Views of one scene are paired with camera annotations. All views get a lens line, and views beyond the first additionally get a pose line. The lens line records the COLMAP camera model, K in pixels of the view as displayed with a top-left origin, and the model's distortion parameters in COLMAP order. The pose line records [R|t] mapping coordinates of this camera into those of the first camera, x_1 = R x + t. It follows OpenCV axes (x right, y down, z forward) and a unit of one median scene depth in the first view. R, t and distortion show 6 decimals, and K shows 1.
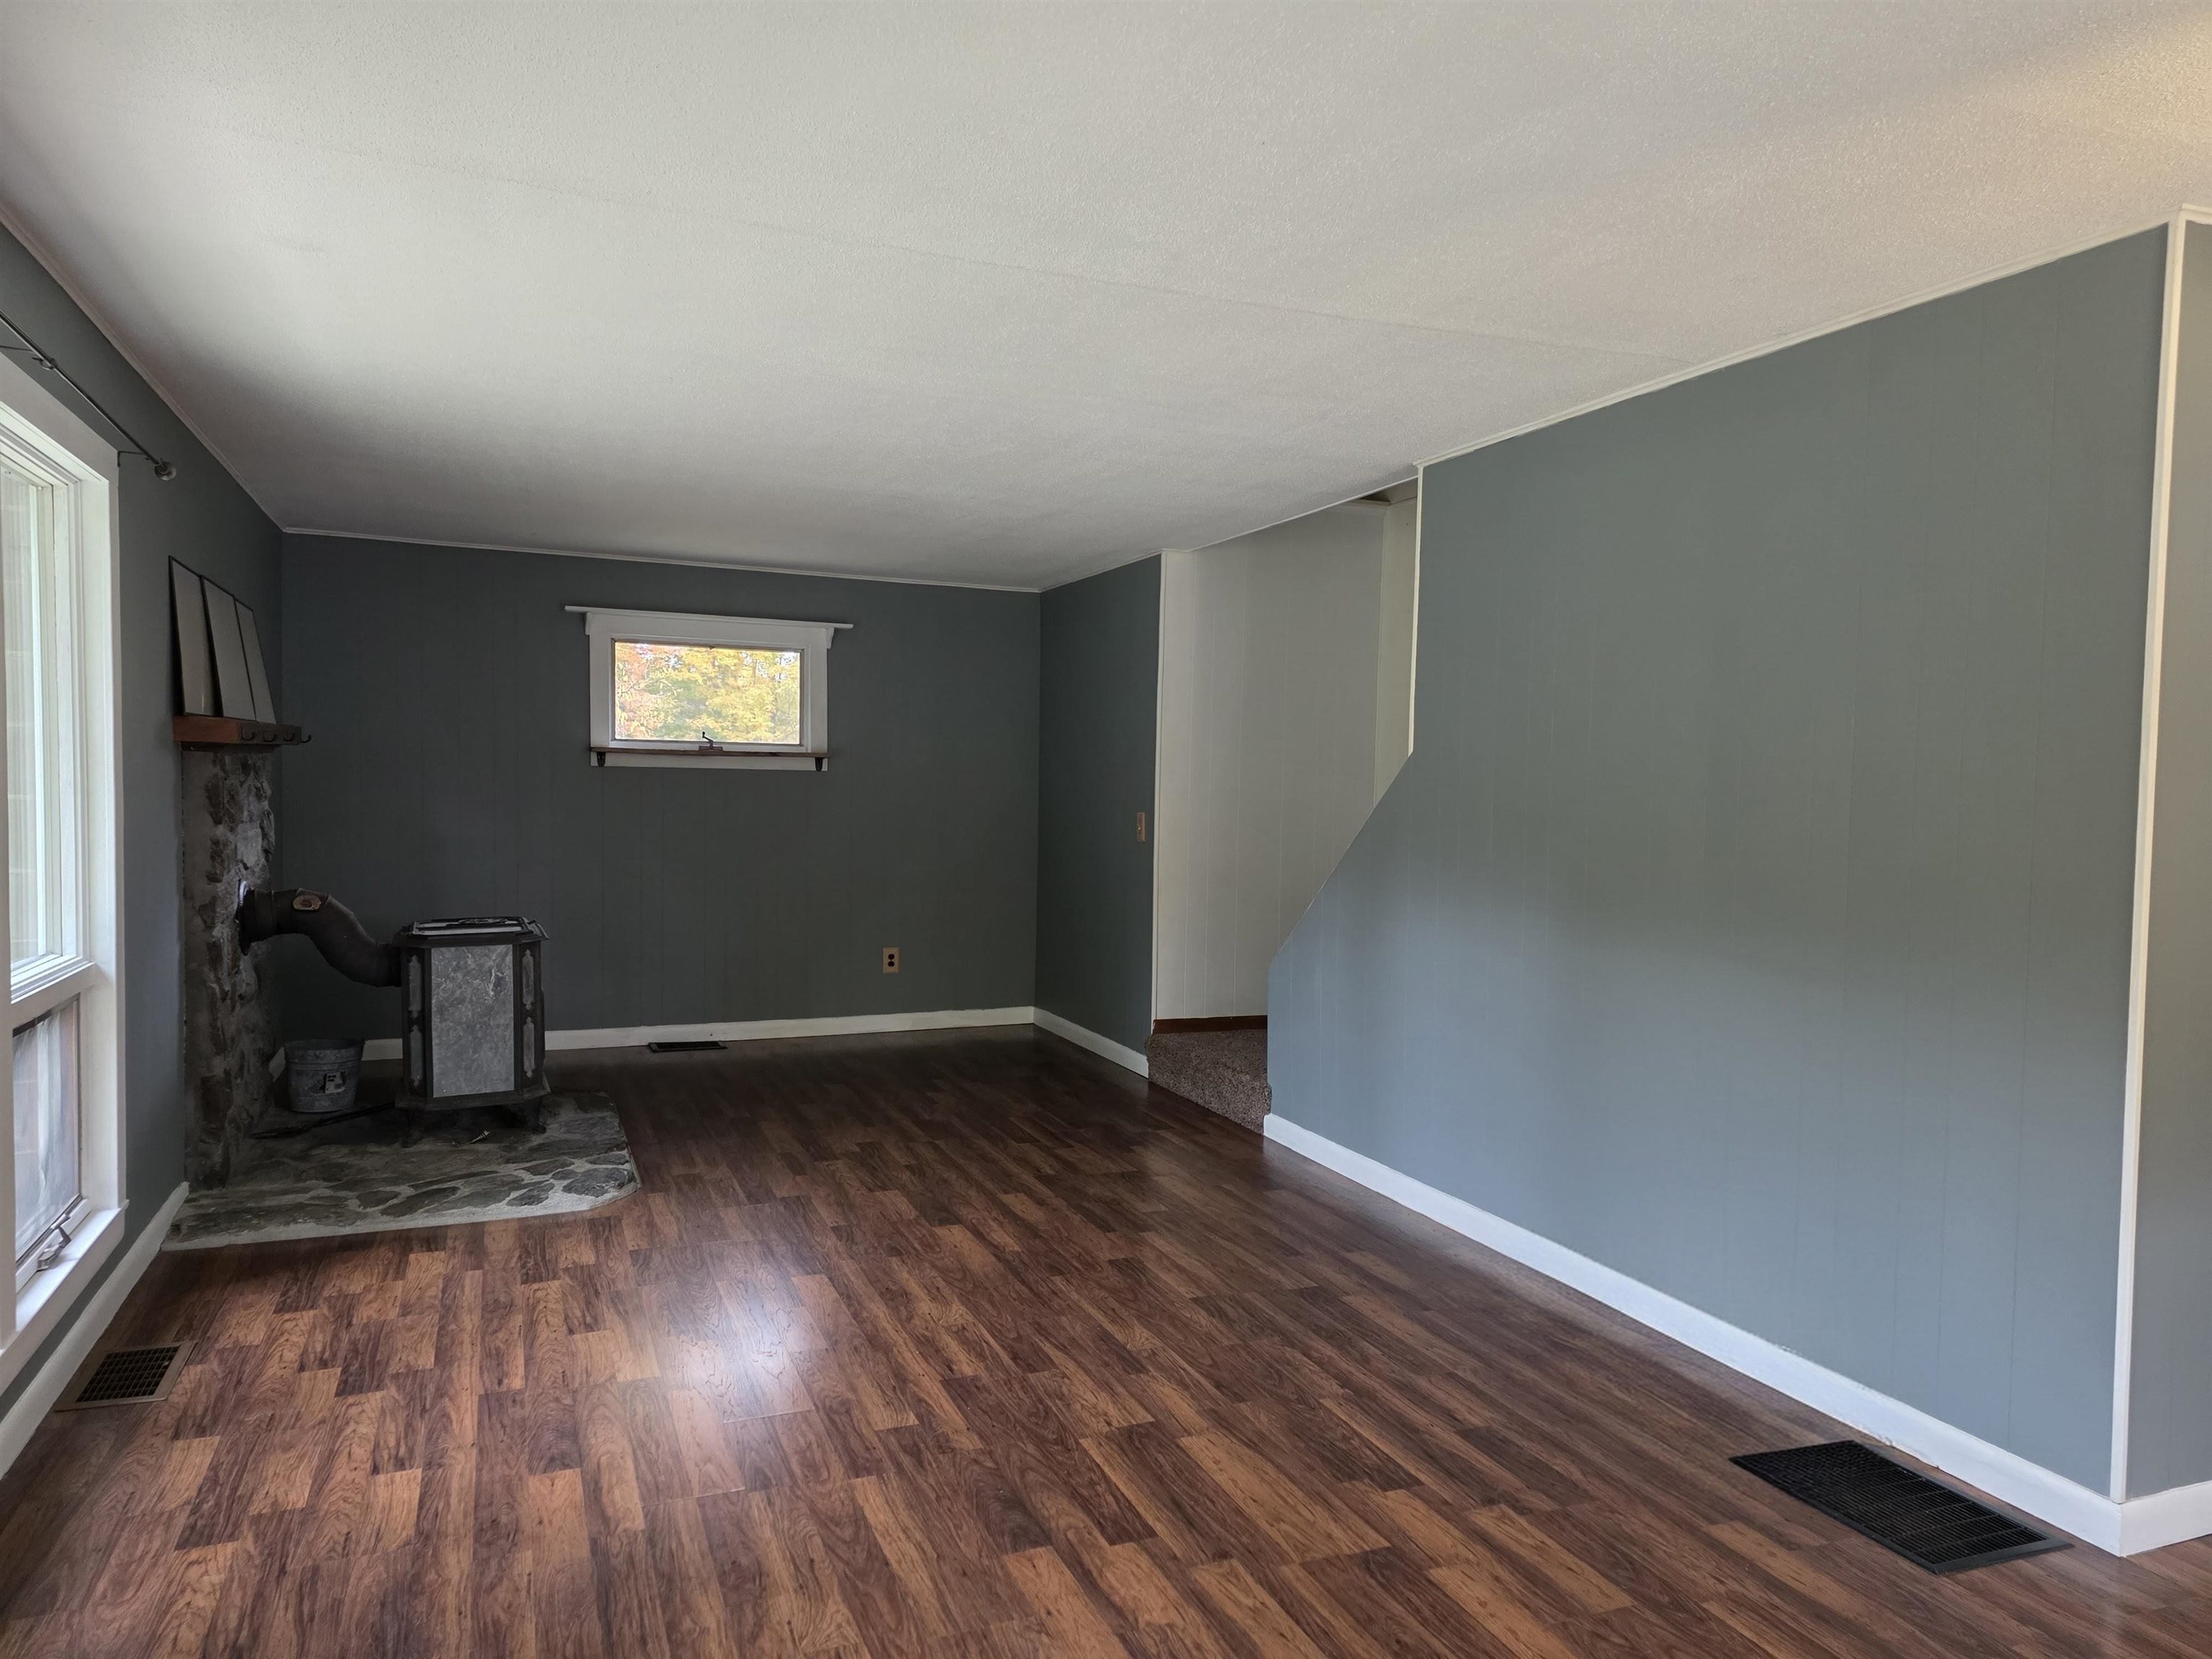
lens RADIAL K [[1458.3, 0, 1090.9], [0, 1458.3, 836.0], [0, 0, 1]] dist [0.099305, -0.087458]
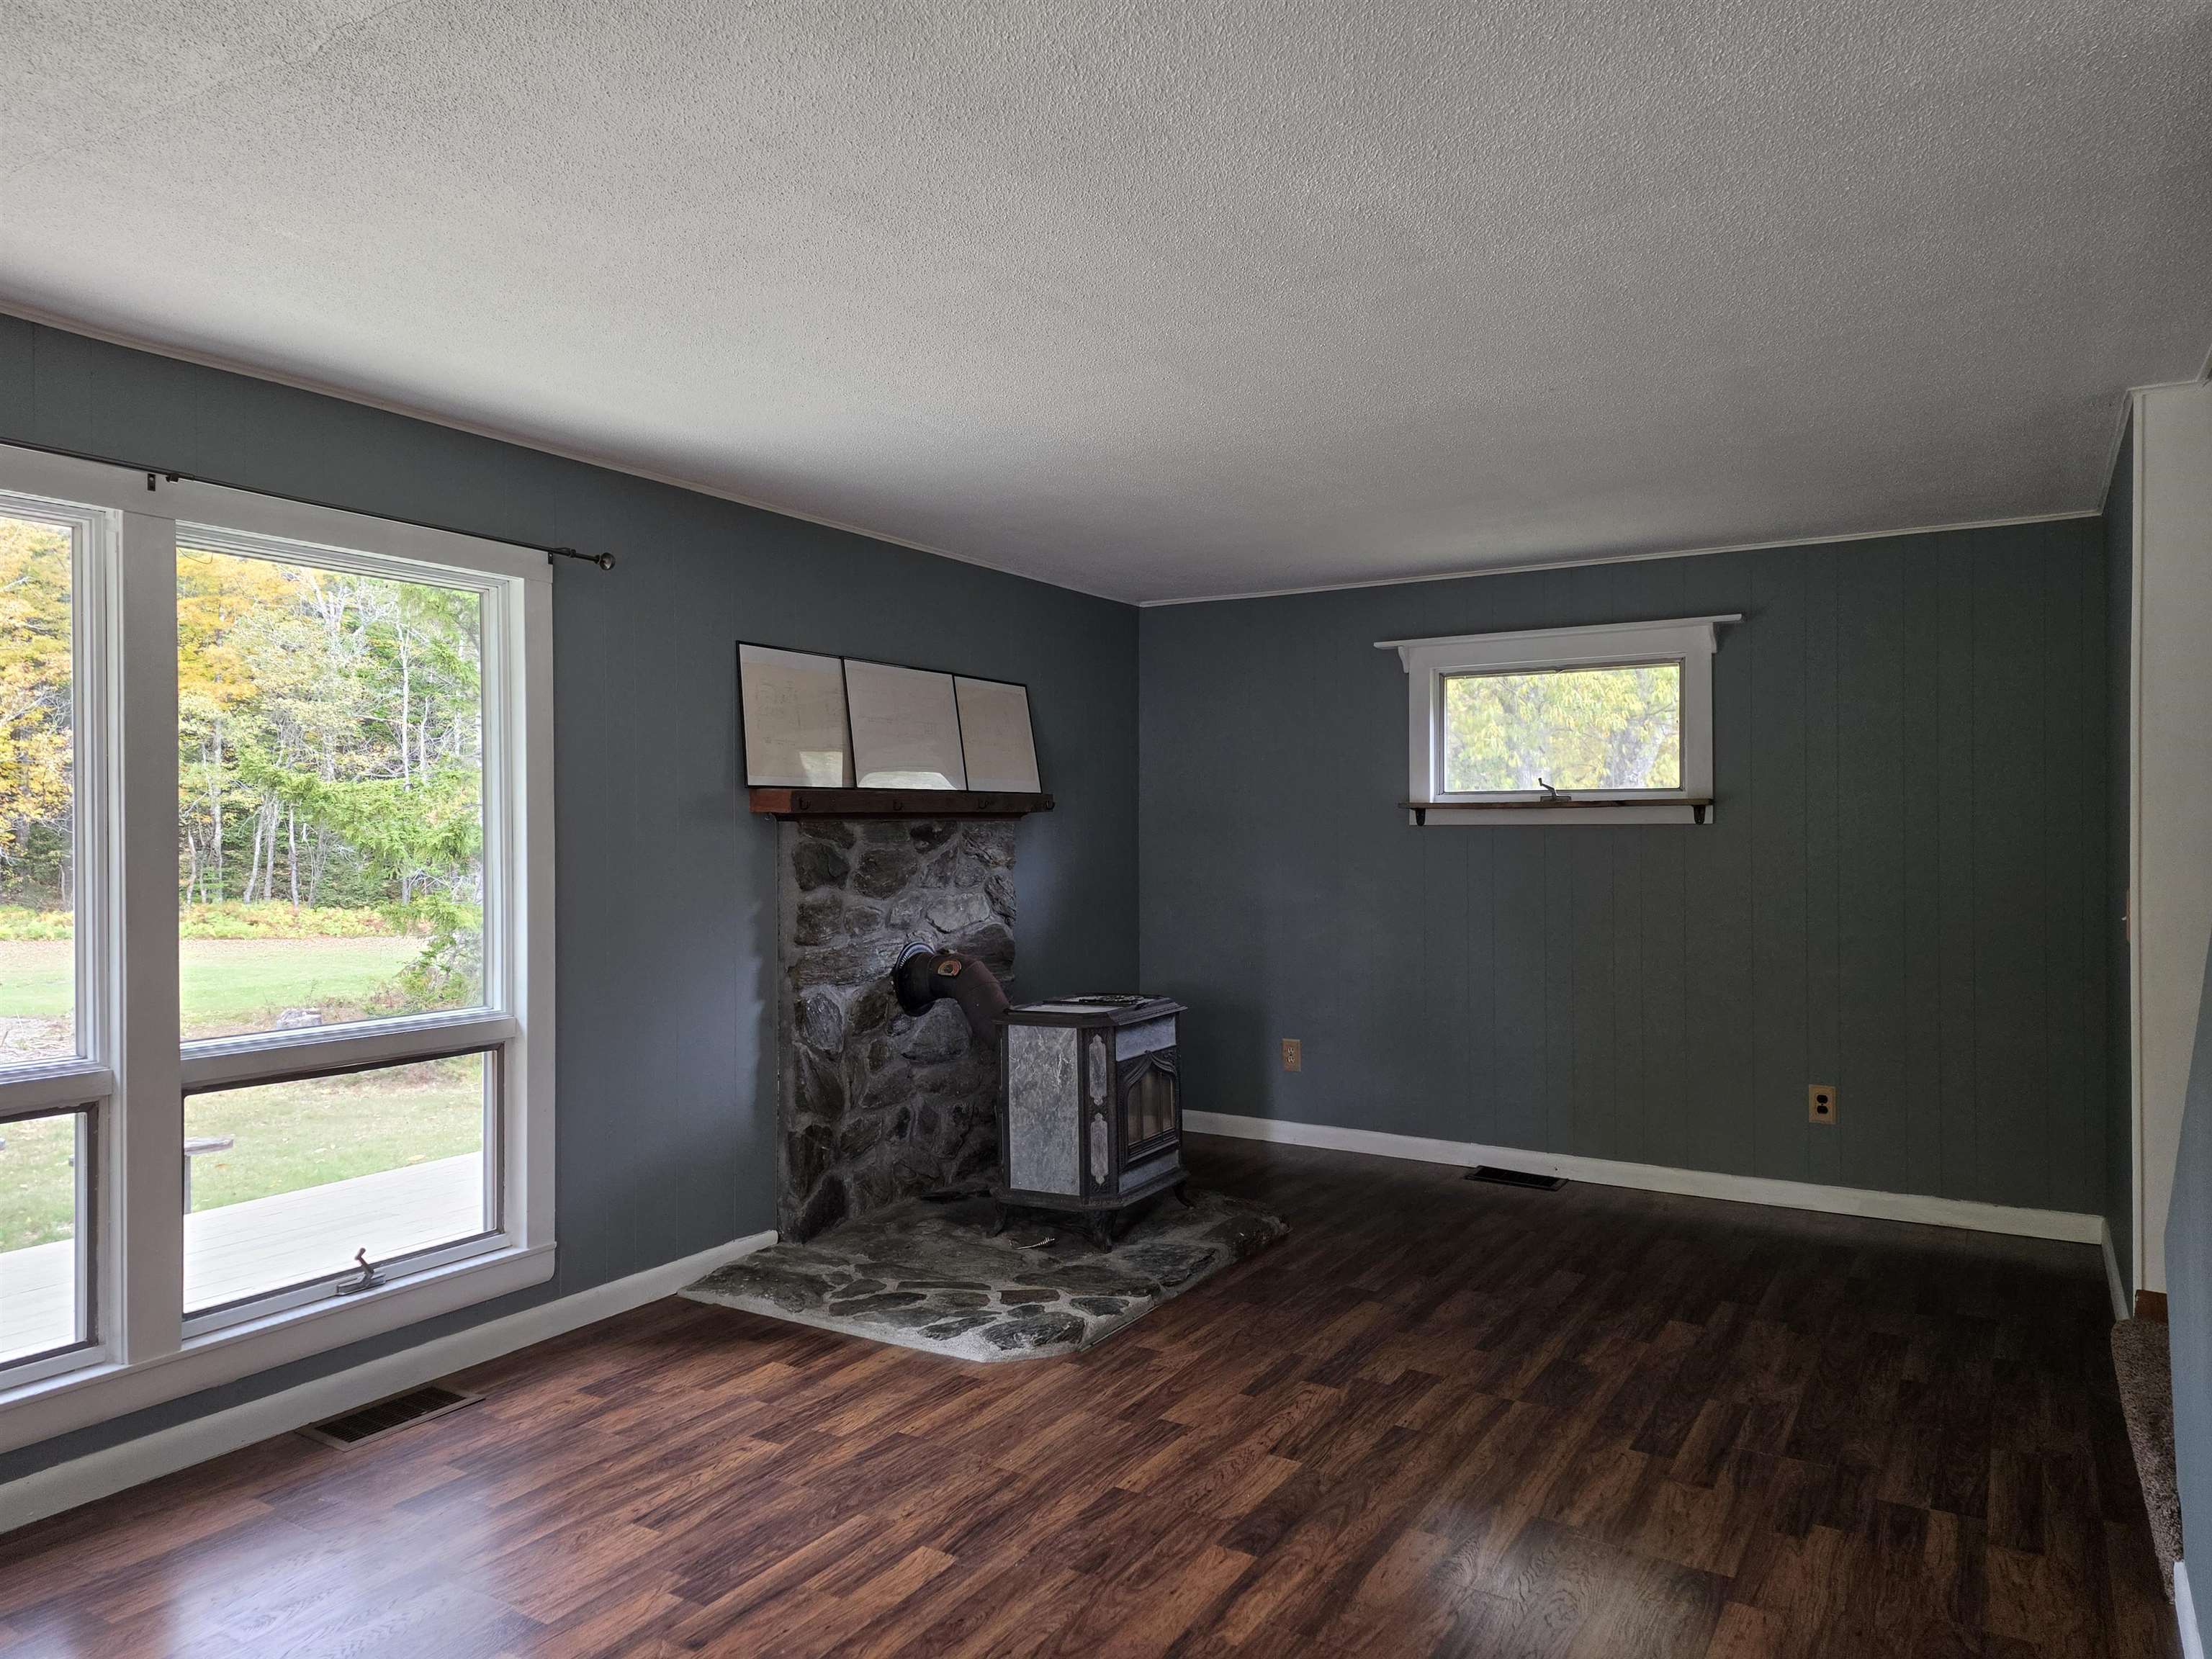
lens RADIAL K [[1458.3, 0, 1105.3], [0, 1458.3, 810.7], [0, 0, 1]] dist [0.099305, -0.087458]
pose [[0.592937, -0.033662, -0.804545, 0.351175], [-0.016398, 0.998414, -0.053859, -0.010673], [0.805082, 0.045128, 0.591444, 0.521414]]
